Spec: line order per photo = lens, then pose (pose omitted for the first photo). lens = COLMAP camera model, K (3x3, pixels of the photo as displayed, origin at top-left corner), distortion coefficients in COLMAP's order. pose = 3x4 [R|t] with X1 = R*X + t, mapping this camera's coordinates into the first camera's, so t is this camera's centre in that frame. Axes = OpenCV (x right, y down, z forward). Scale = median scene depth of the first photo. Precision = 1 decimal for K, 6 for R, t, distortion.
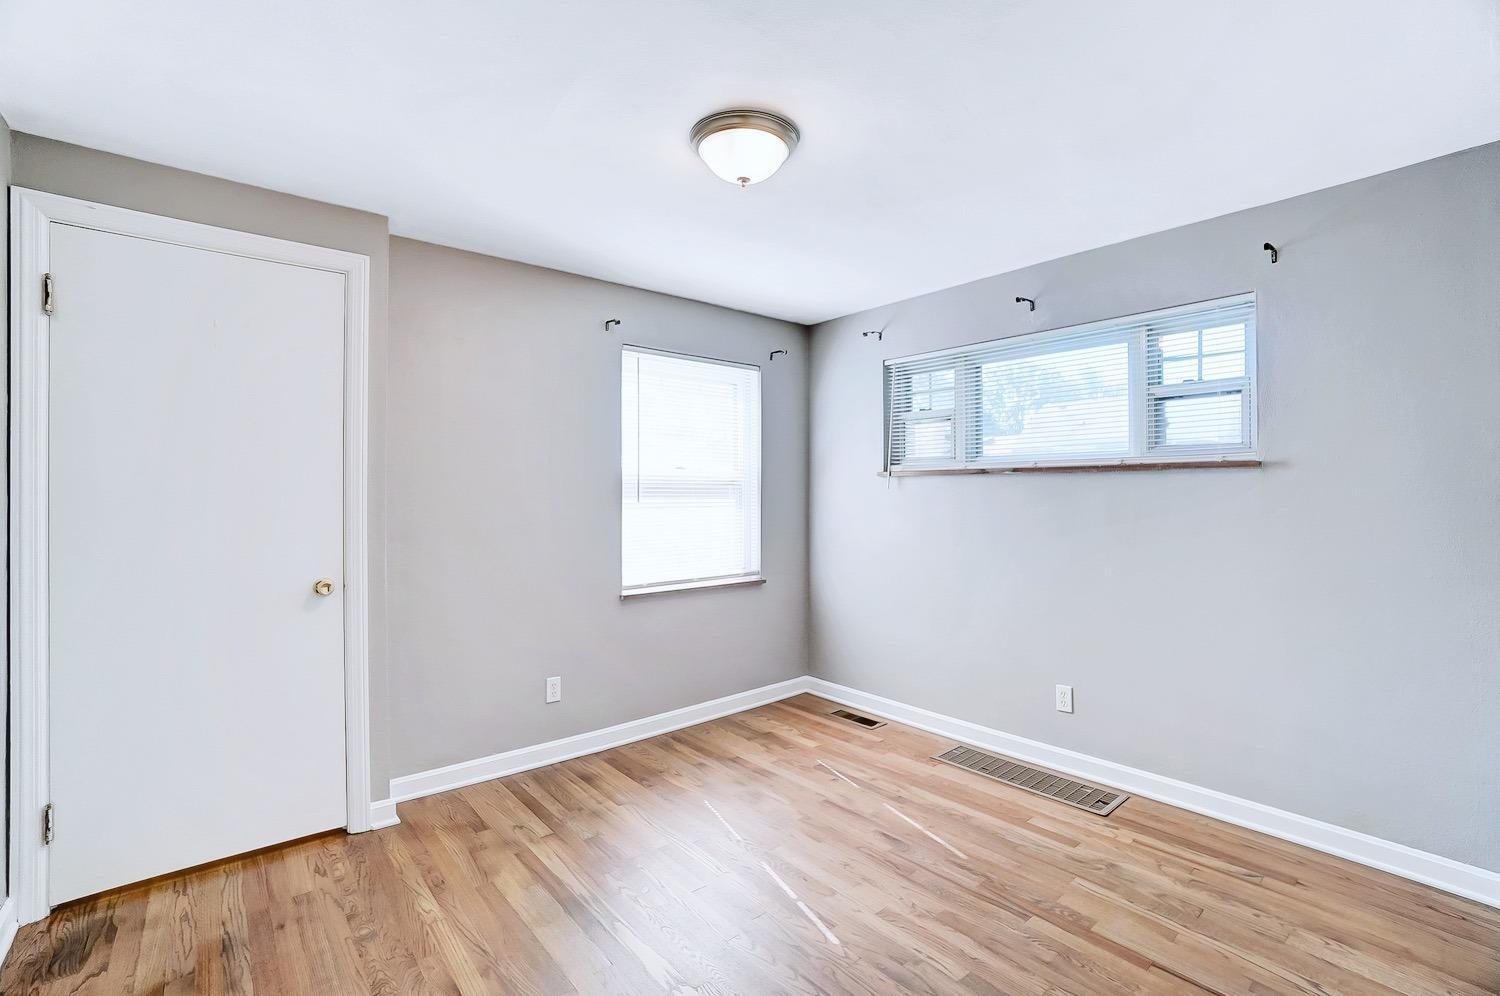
lens RADIAL K [[671.5, 0, 752.8], [0, 671.5, 490.8], [0, 0, 1]] dist [-0.070973, 0.026616]
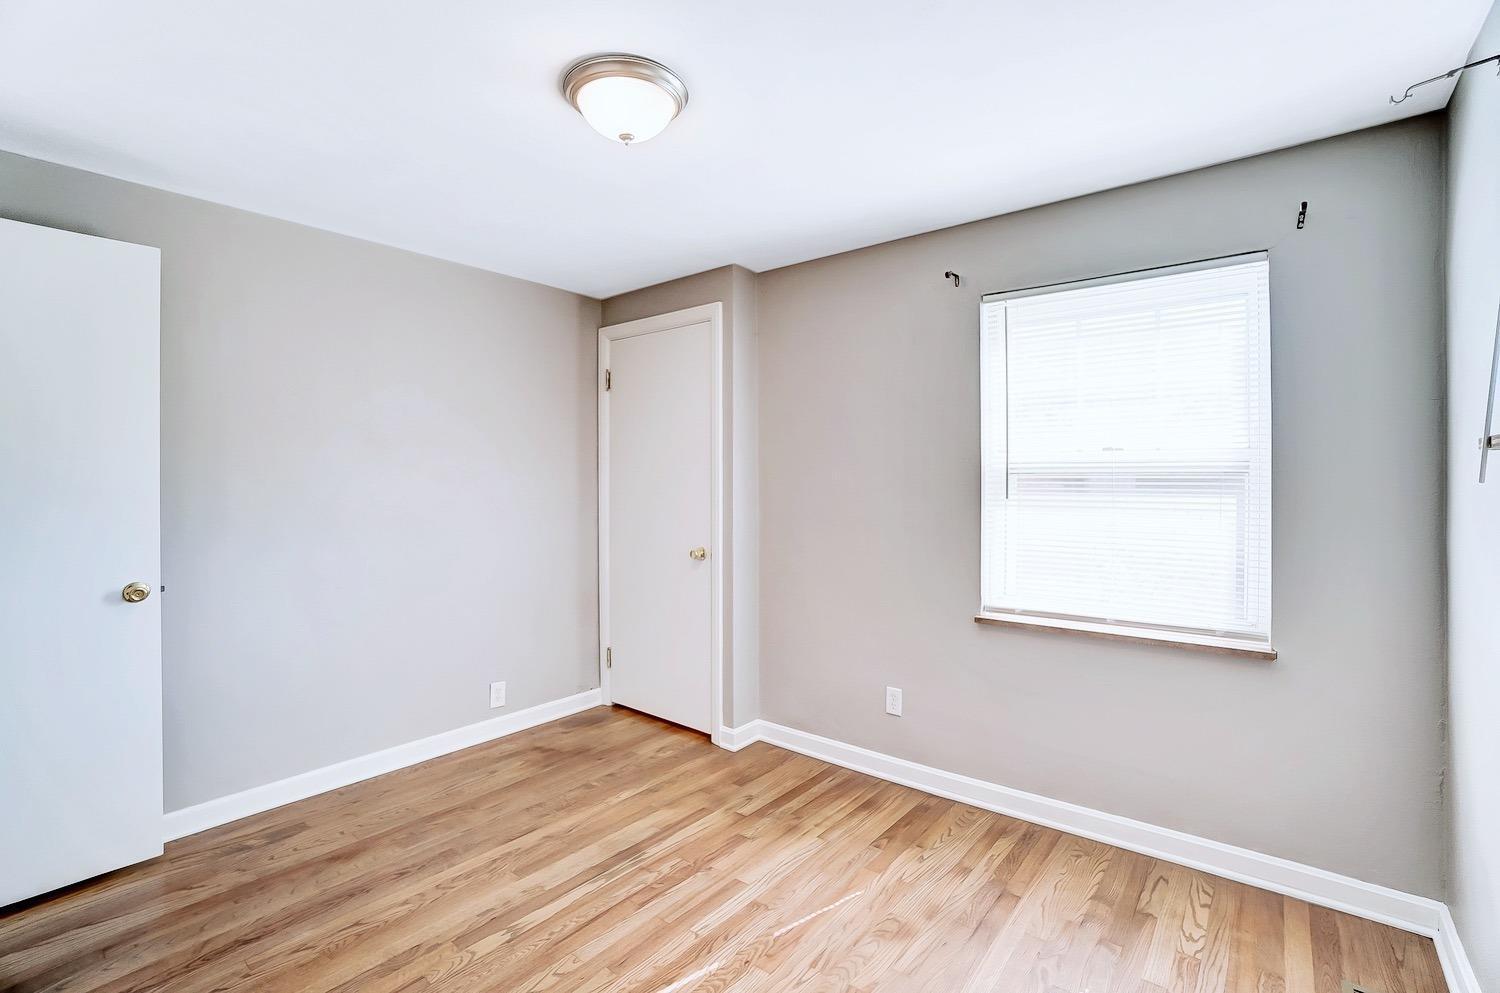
lens RADIAL K [[668.9, 0, 744.5], [0, 668.9, 476.5], [0, 0, 1]] dist [-0.066714, 0.026233]
pose [[0.182936, -0.000561, -0.983125, 0.596414], [0.002607, 0.999997, -0.000086, -0.010583], [0.983121, -0.002547, 0.182937, 0.676237]]
